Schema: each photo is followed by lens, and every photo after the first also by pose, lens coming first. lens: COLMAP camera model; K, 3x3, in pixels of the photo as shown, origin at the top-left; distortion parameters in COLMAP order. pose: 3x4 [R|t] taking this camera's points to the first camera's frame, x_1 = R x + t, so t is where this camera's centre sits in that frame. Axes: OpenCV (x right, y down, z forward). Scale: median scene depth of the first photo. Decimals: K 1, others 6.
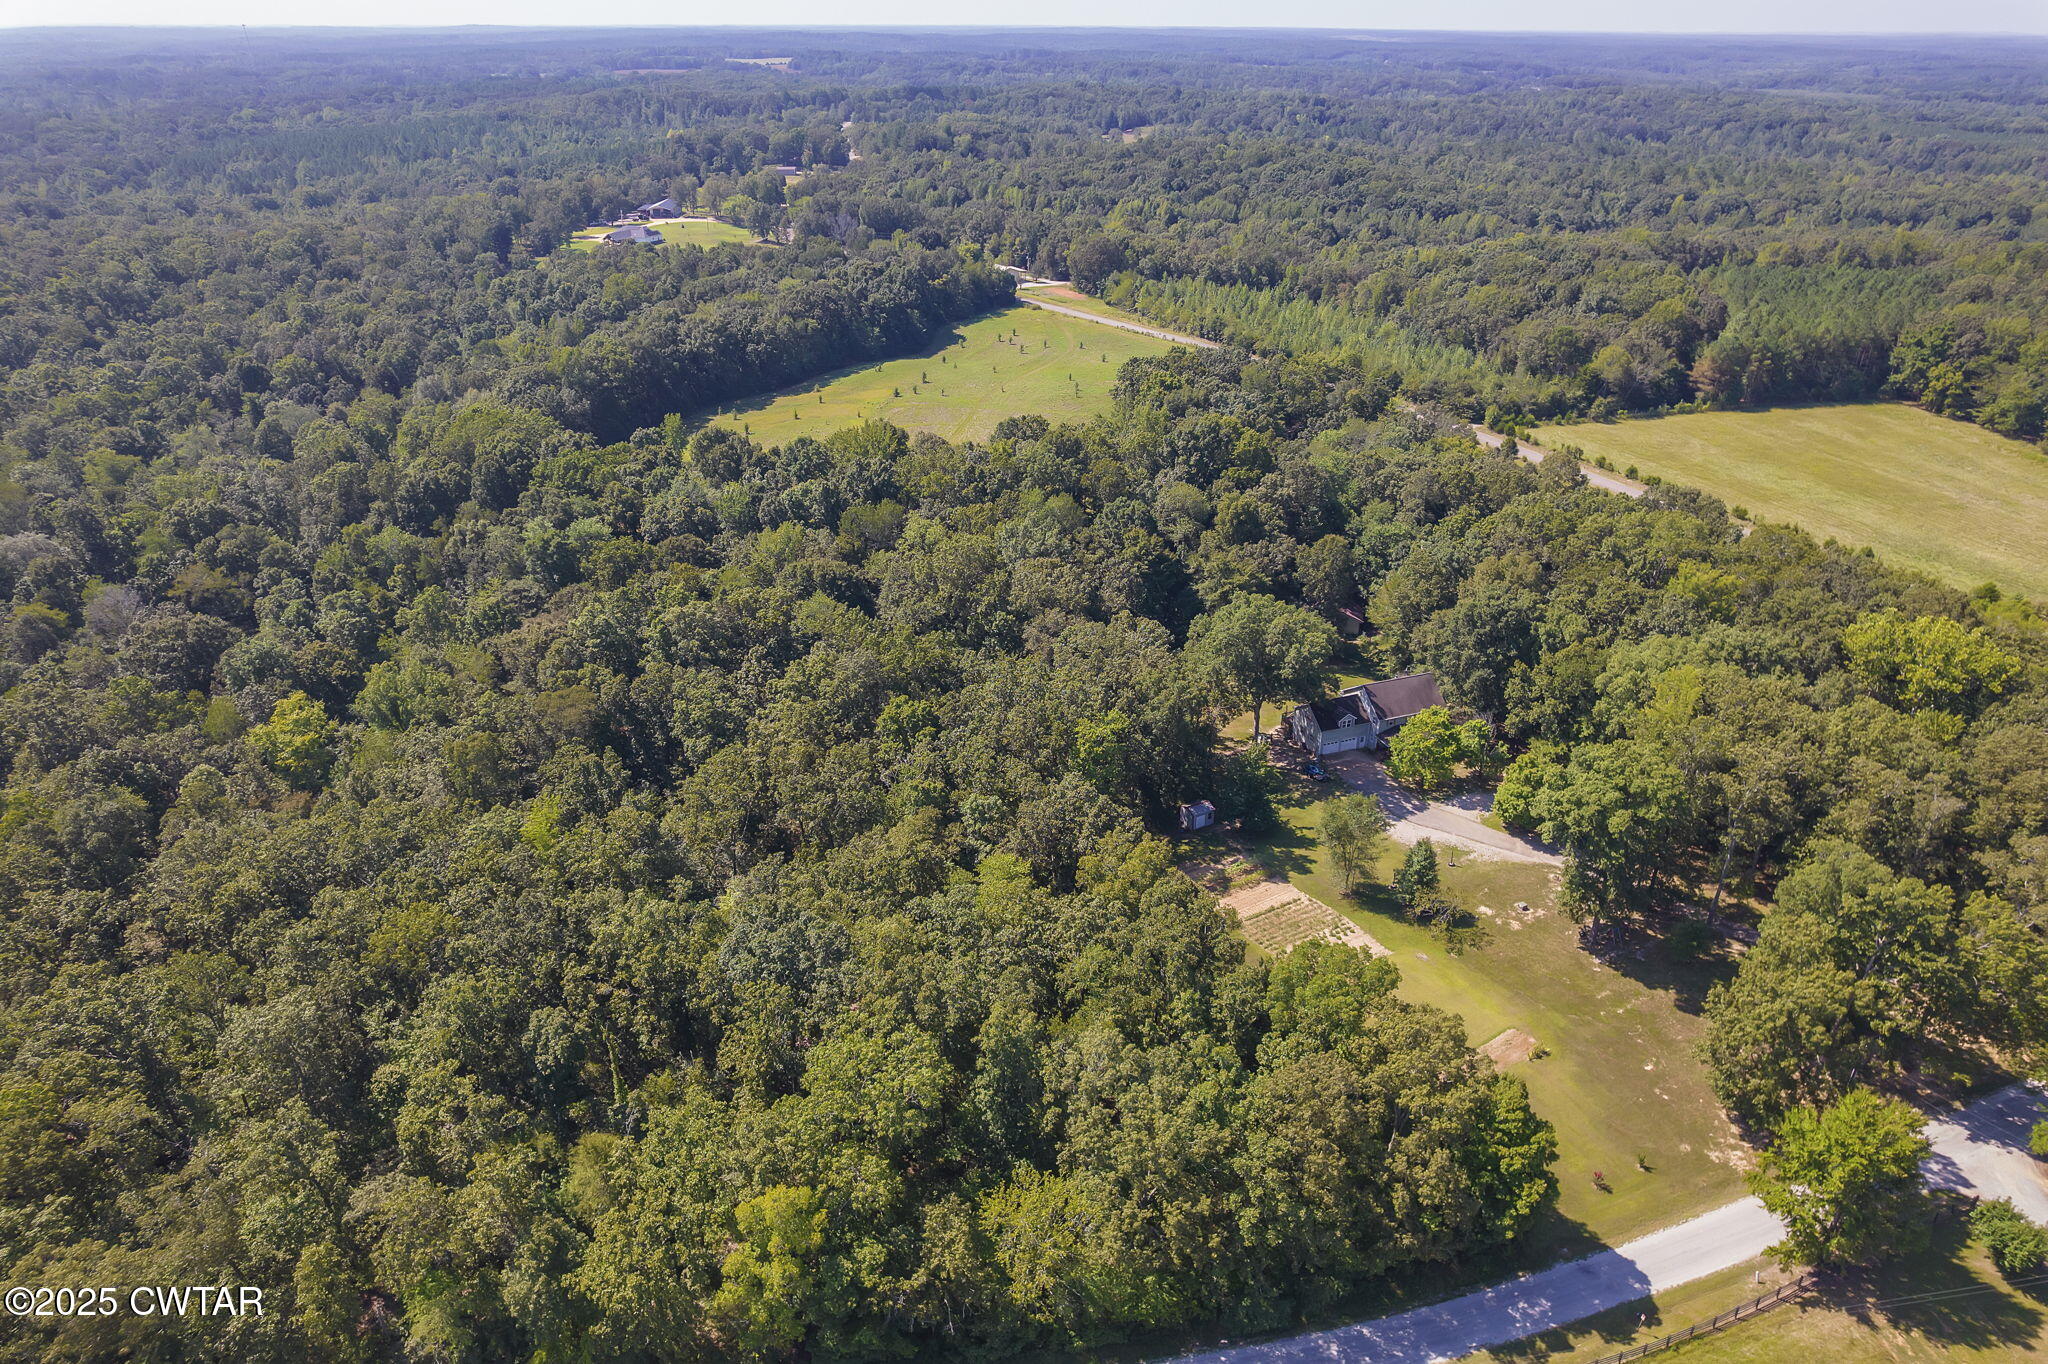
lens RADIAL K [[1306.5, 0, 1026.7], [0, 1306.5, 702.1], [0, 0, 1]] dist [-0.082686, 0.078177]
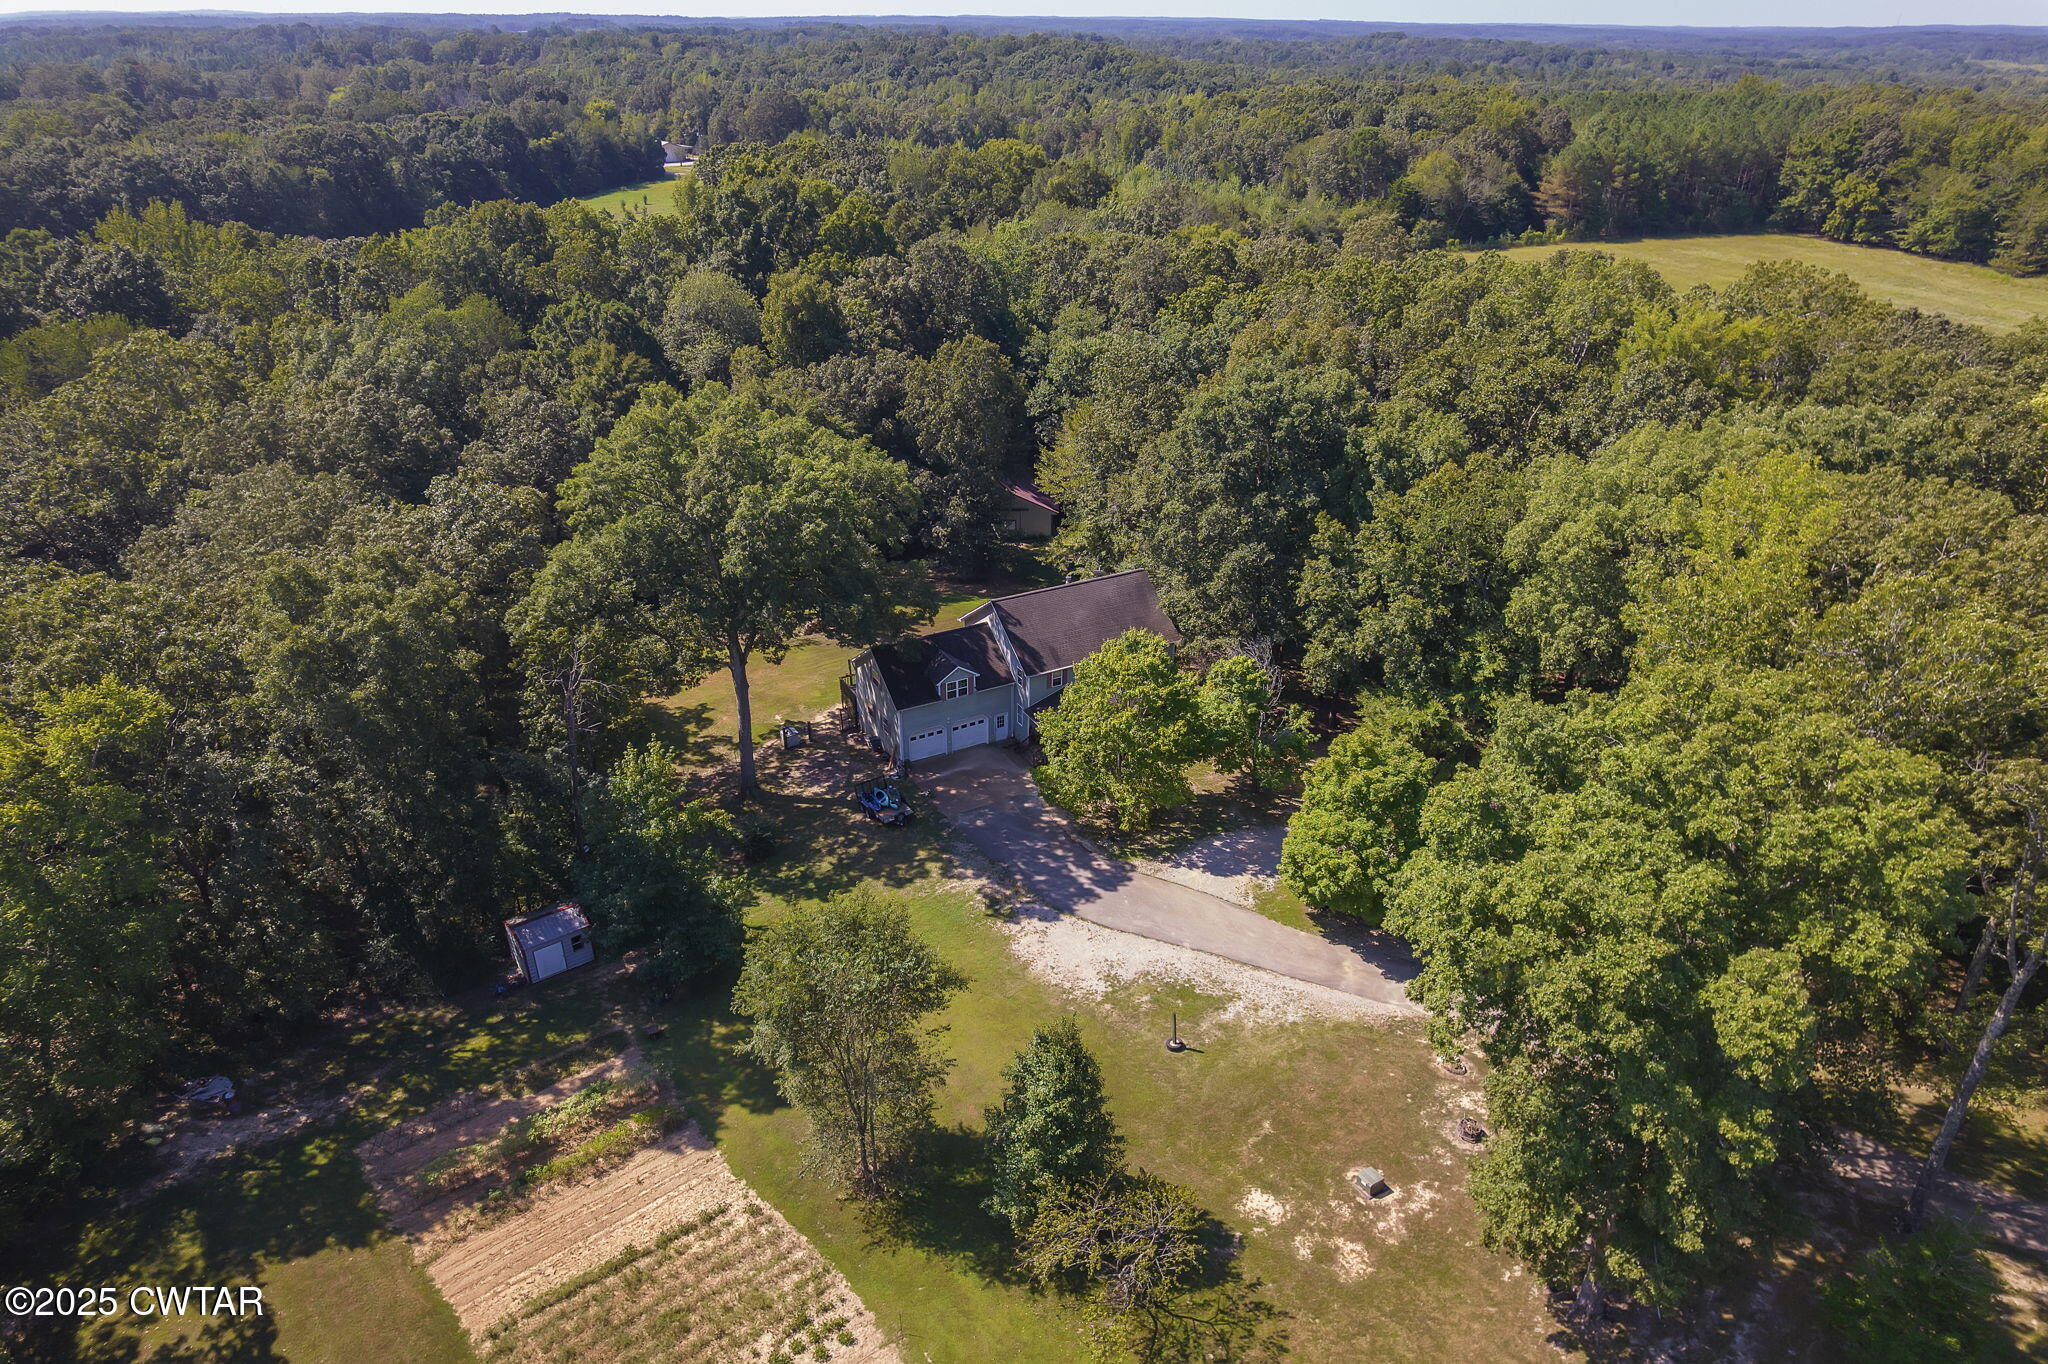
lens RADIAL K [[1306.5, 0, 1026.7], [0, 1306.5, 702.1], [0, 0, 1]] dist [-0.082686, 0.078177]
pose [[0.990256, -0.064191, 0.123586, 0.225398], [0.063947, 0.997936, 0.005947, 0.021227], [-0.123712, 0.002014, 0.992316, 0.583127]]
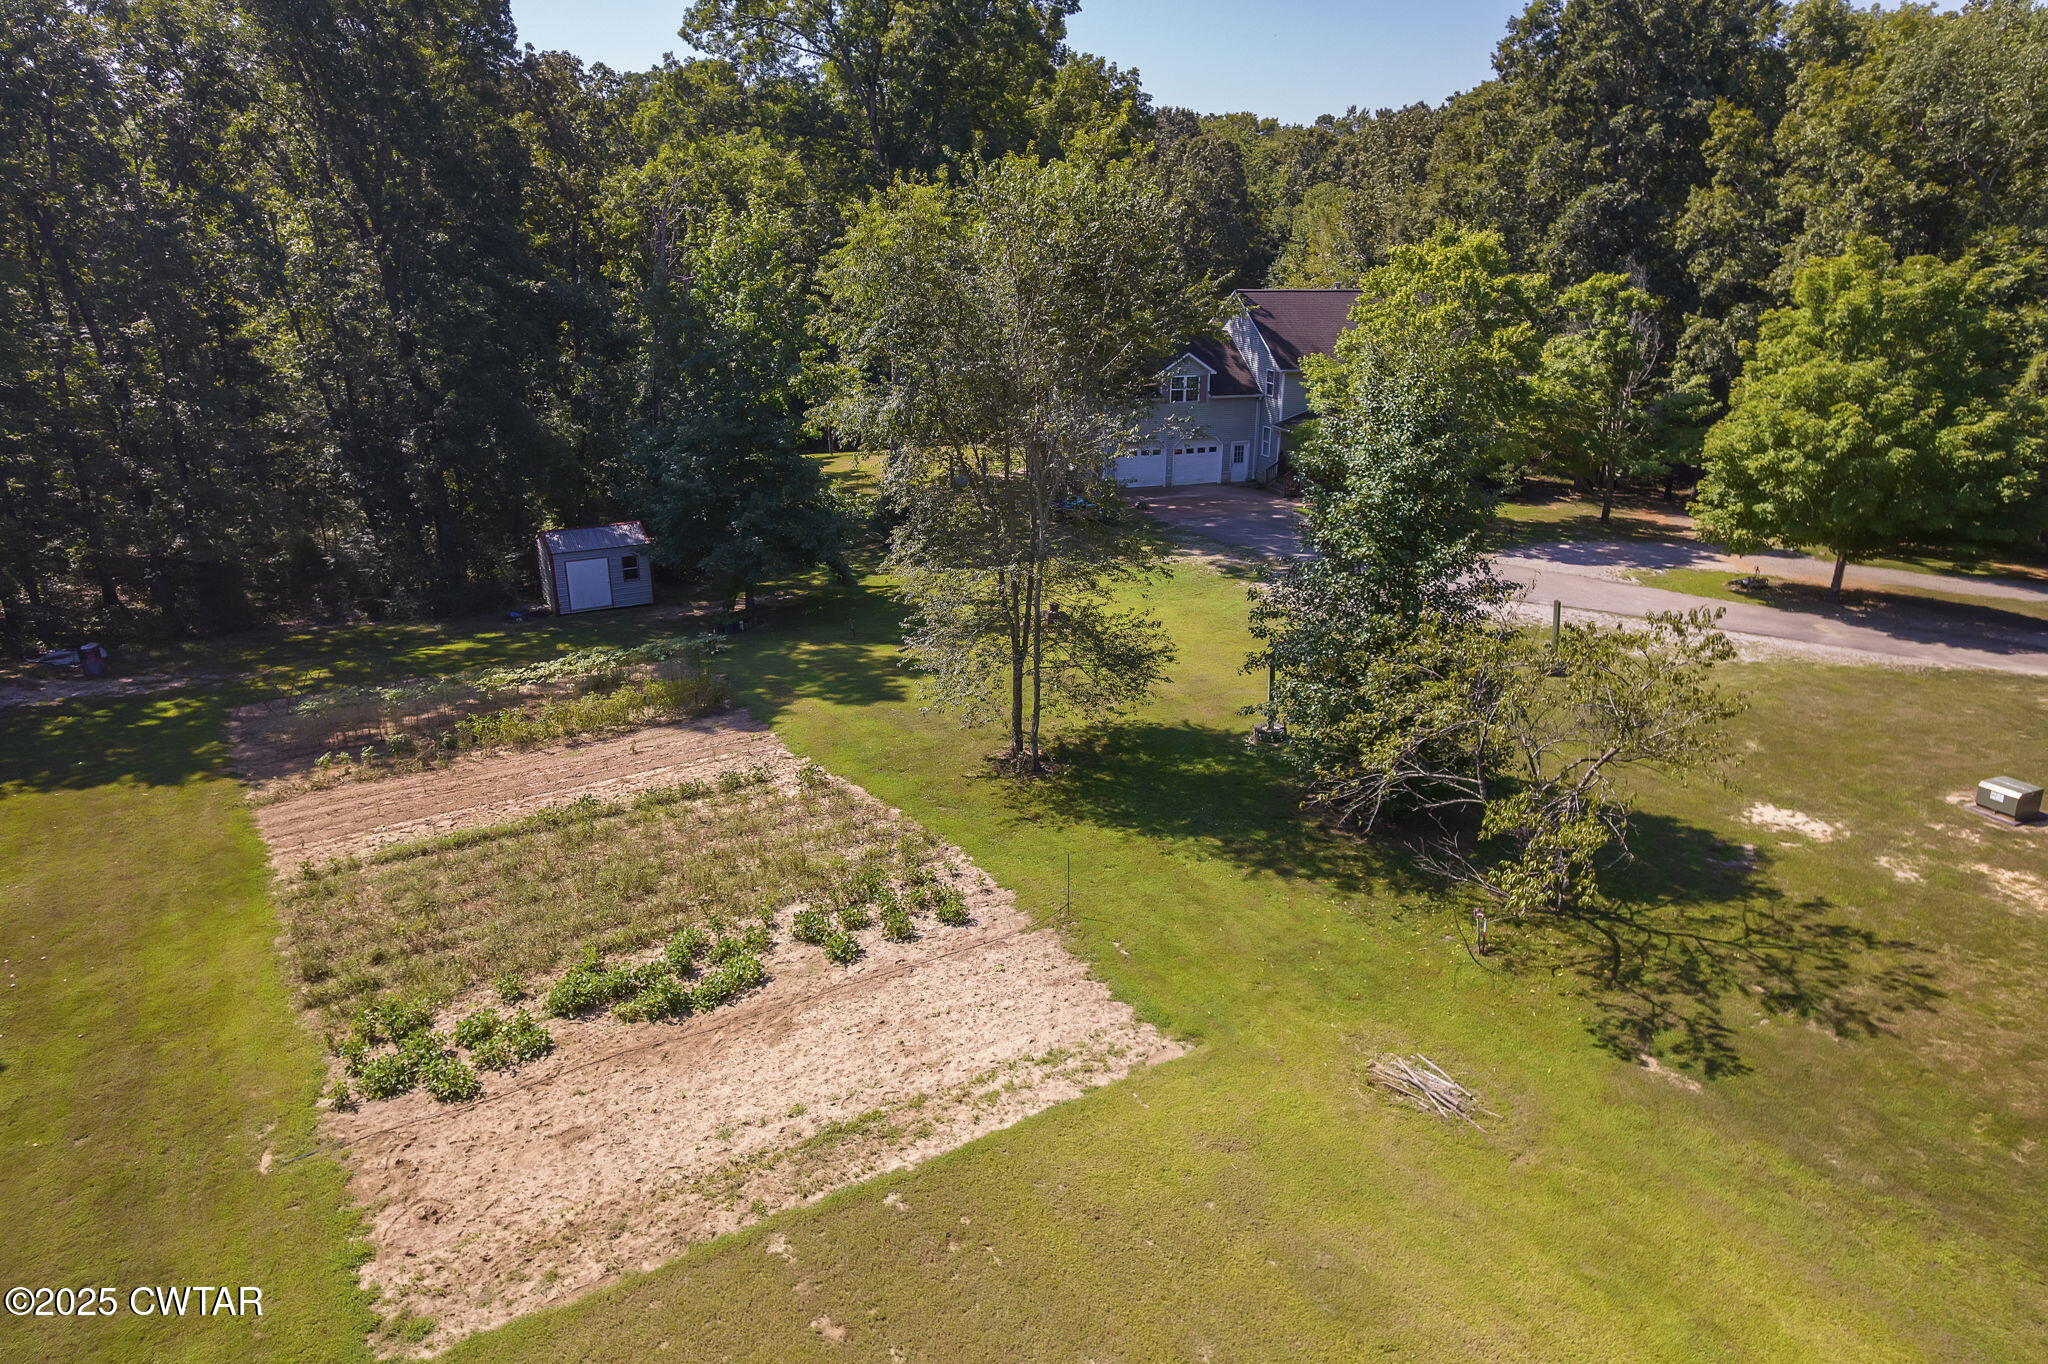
lens RADIAL K [[1306.5, 0, 1026.7], [0, 1306.5, 702.1], [0, 0, 1]] dist [-0.082686, 0.078177]
pose [[0.999888, 0.009615, -0.011473, 0.221544], [-0.011008, 0.991681, -0.128252, 0.145090], [0.010144, 0.128364, 0.991675, 0.716651]]
